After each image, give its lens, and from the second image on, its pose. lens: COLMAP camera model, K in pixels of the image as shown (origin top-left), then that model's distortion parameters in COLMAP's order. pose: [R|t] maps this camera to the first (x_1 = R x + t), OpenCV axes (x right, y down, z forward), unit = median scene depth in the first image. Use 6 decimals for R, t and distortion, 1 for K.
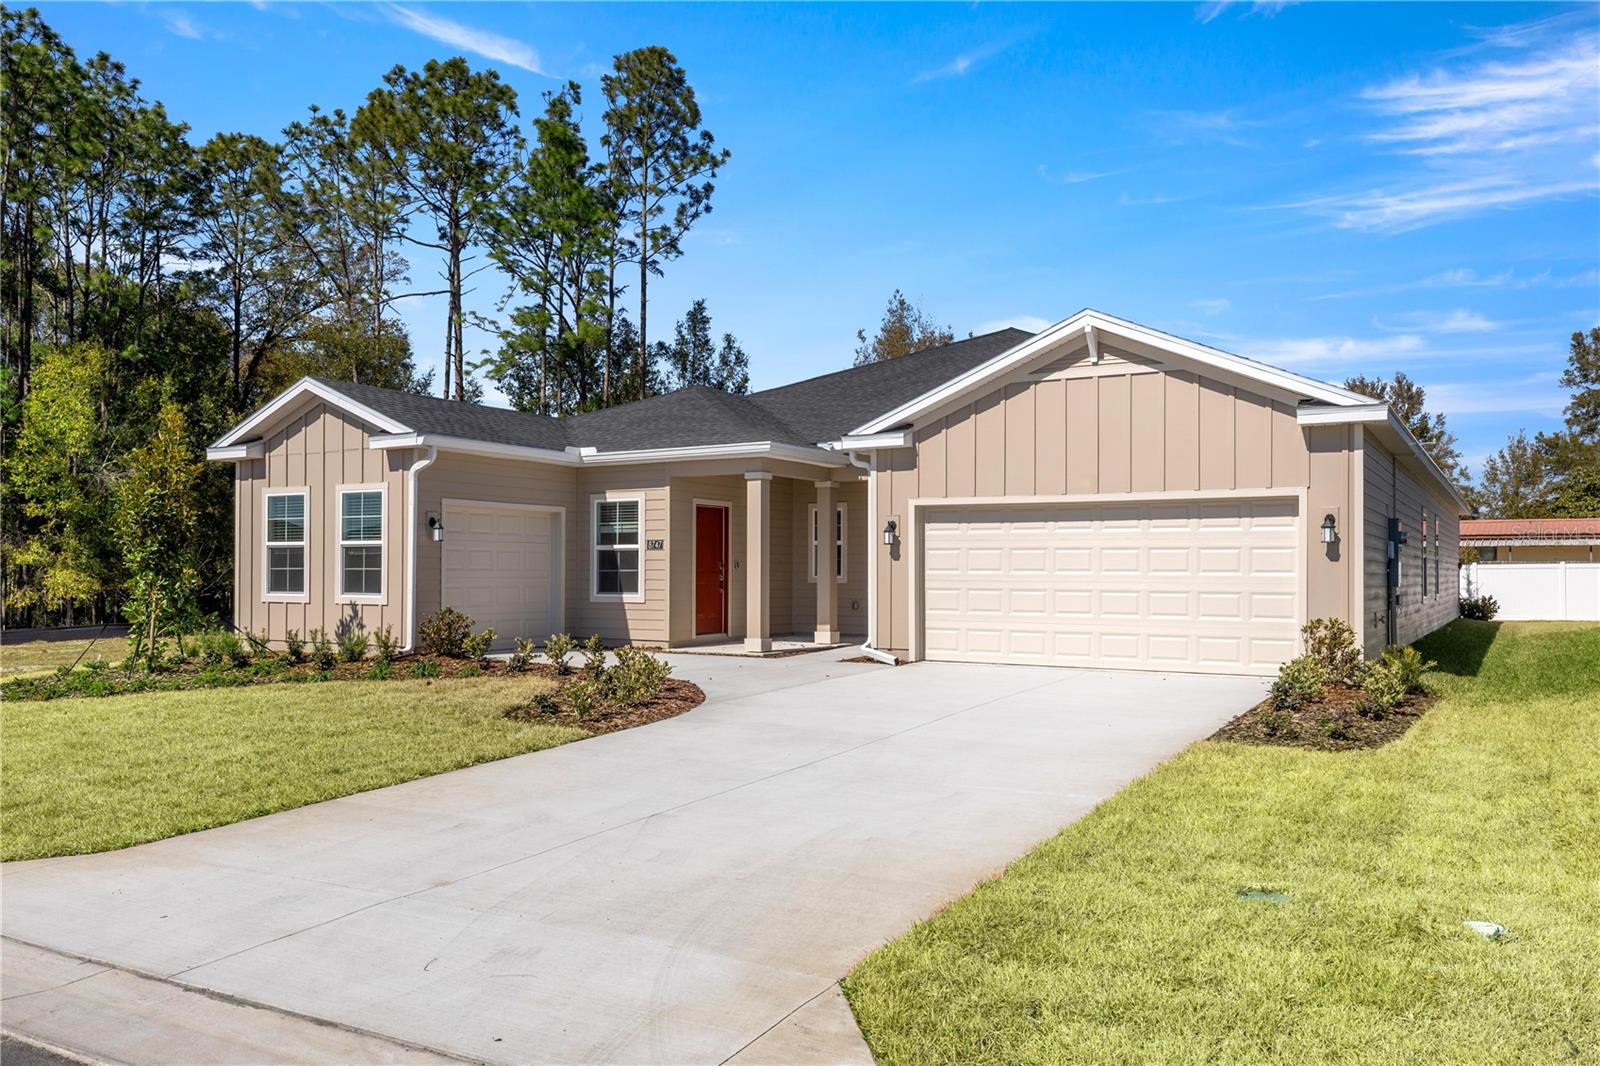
lens RADIAL K [[1199.5, 0, 801.5], [0, 1199.5, 570.5], [0, 0, 1]] dist [0.006271, 0.006860]
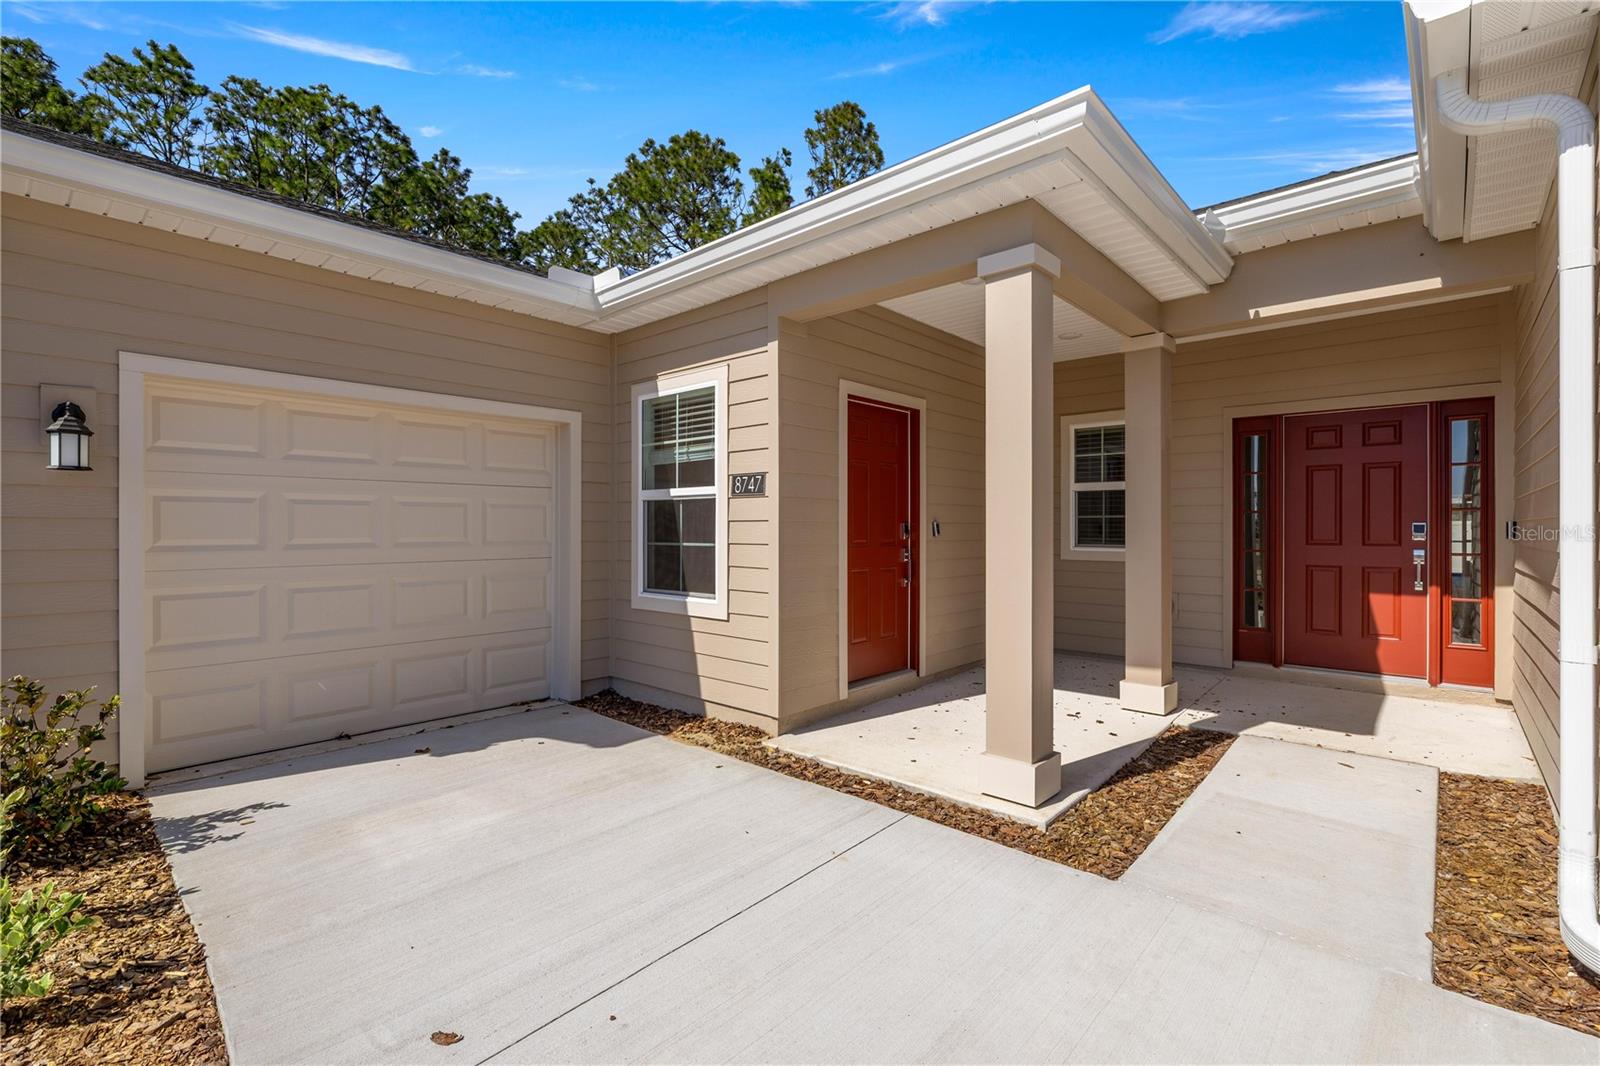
lens RADIAL K [[719.2, 0, 800.0], [0, 719.2, 533.0], [0, 0, 1]] dist [0.001958, -0.000124]
pose [[0.978952, -0.001723, -0.204082, -0.051652], [0.003789, 0.999945, 0.009734, -0.006869], [0.204054, -0.010303, 0.978905, 0.746485]]
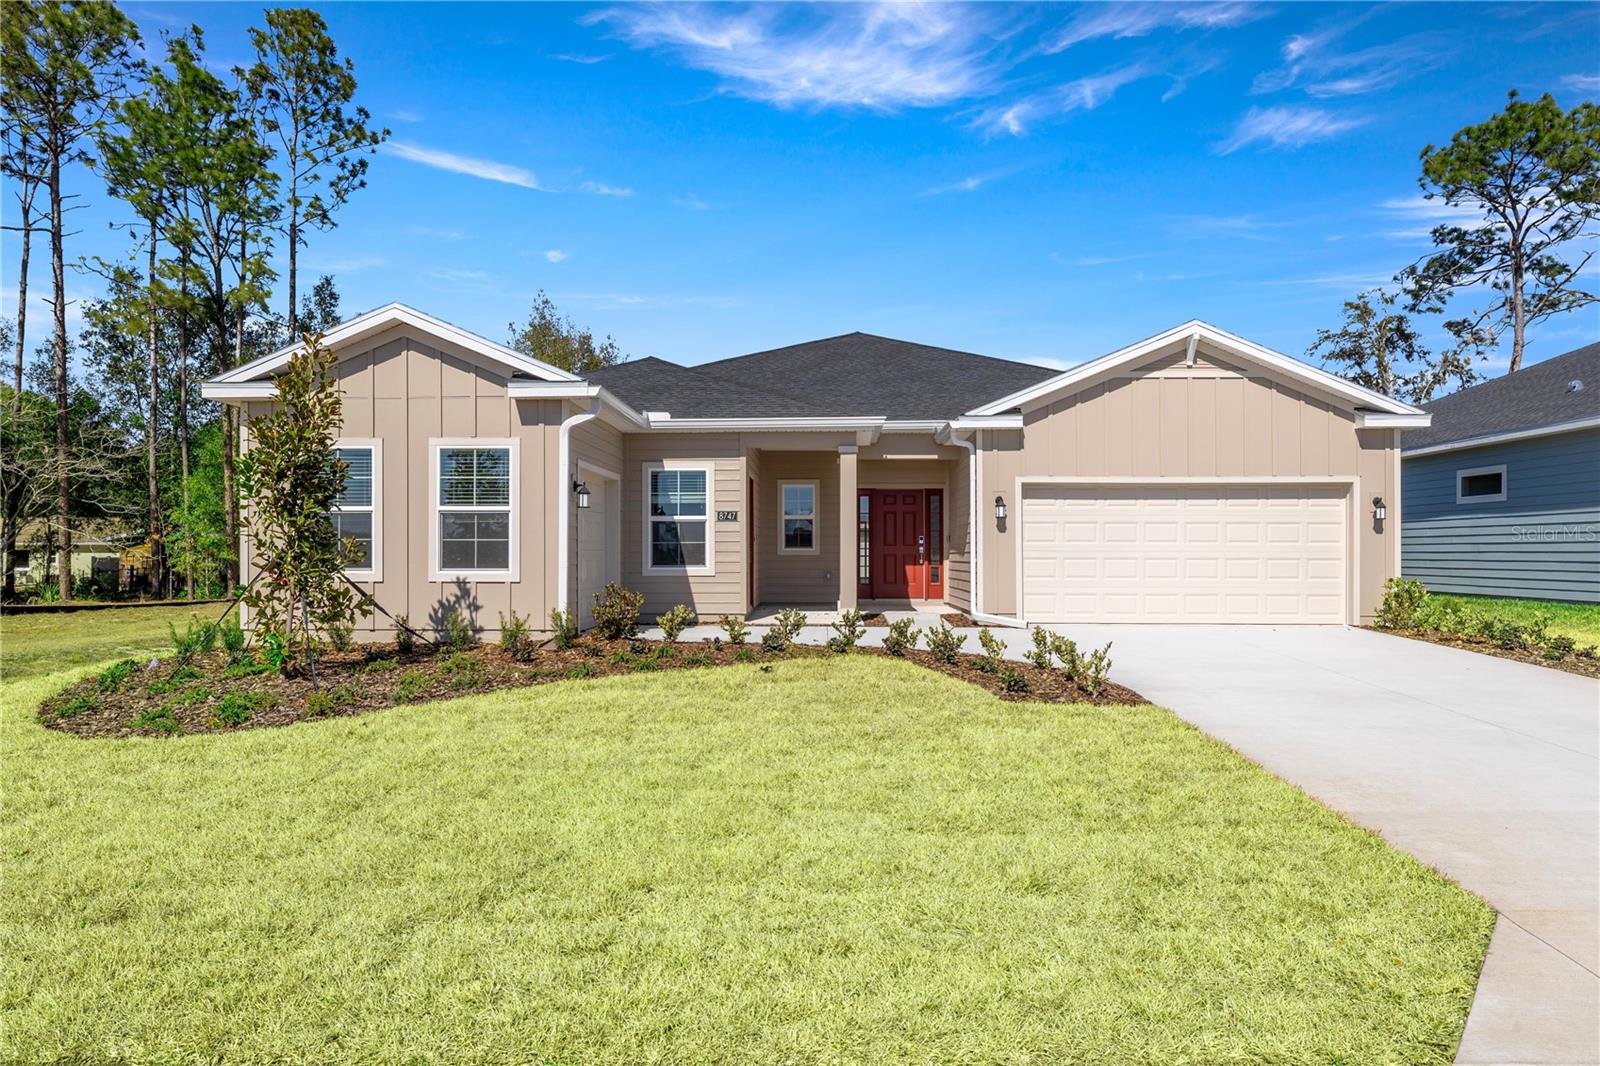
lens RADIAL K [[1014.2, 0, 802.4], [0, 1014.2, 552.5], [0, 0, 1]] dist [0.000029, -0.001476]
pose [[0.879614, -0.003915, 0.475672, -0.456640], [0.002457, 0.999990, 0.003687, 0.005224], [-0.475682, -0.002075, 0.879615, 0.241373]]
